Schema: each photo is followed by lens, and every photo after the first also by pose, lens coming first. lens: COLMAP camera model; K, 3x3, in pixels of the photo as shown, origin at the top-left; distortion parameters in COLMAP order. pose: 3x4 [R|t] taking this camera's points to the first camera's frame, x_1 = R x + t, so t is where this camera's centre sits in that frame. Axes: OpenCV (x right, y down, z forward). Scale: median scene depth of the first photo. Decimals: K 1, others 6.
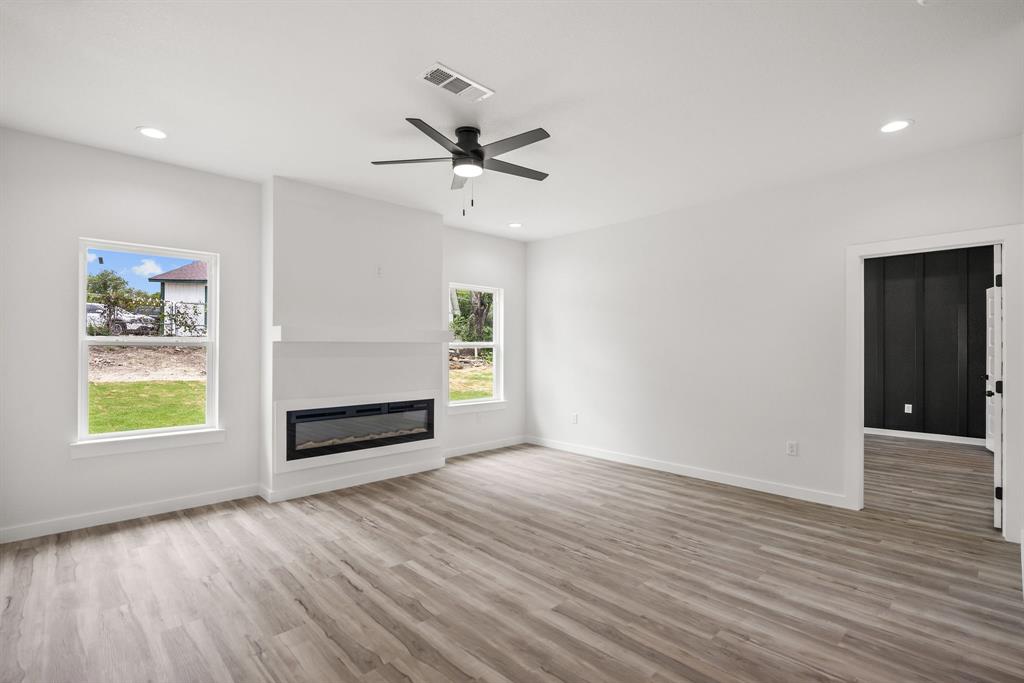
lens RADIAL K [[478.1, 0, 510.5], [0, 478.1, 345.3], [0, 0, 1]] dist [0.001663, -0.001837]
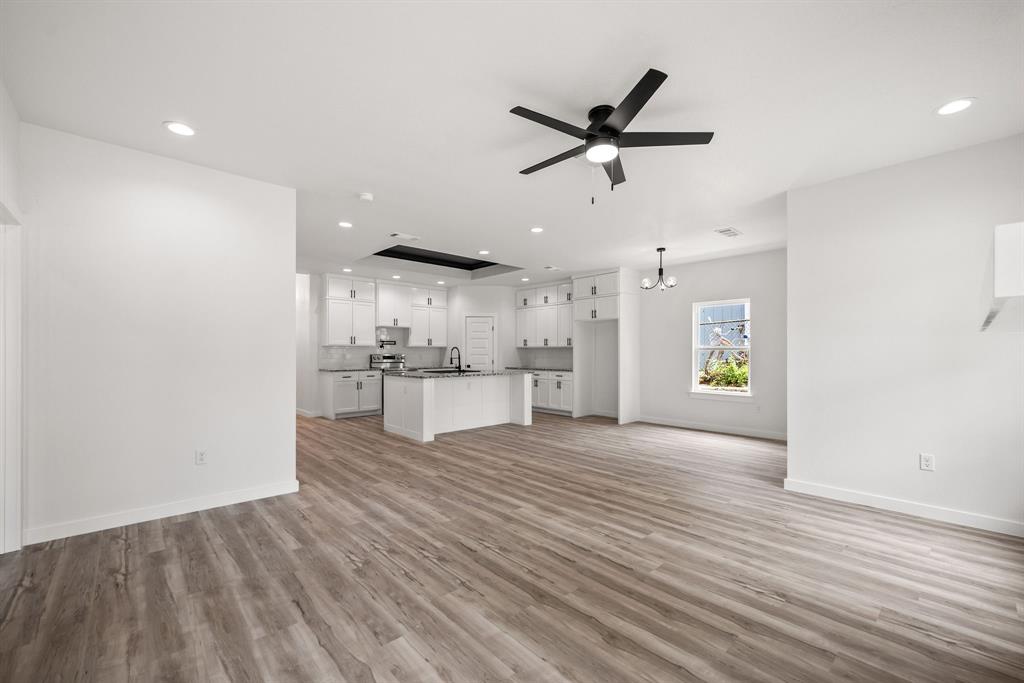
lens RADIAL K [[417.7, 0, 510.8], [0, 417.7, 354.2], [0, 0, 1]] dist [-0.000496, -0.002964]
pose [[-0.999722, -0.005146, 0.022991, 0.064999], [-0.005100, 0.999985, 0.002054, 0.020719], [-0.023001, 0.001936, -0.999734, 1.695399]]
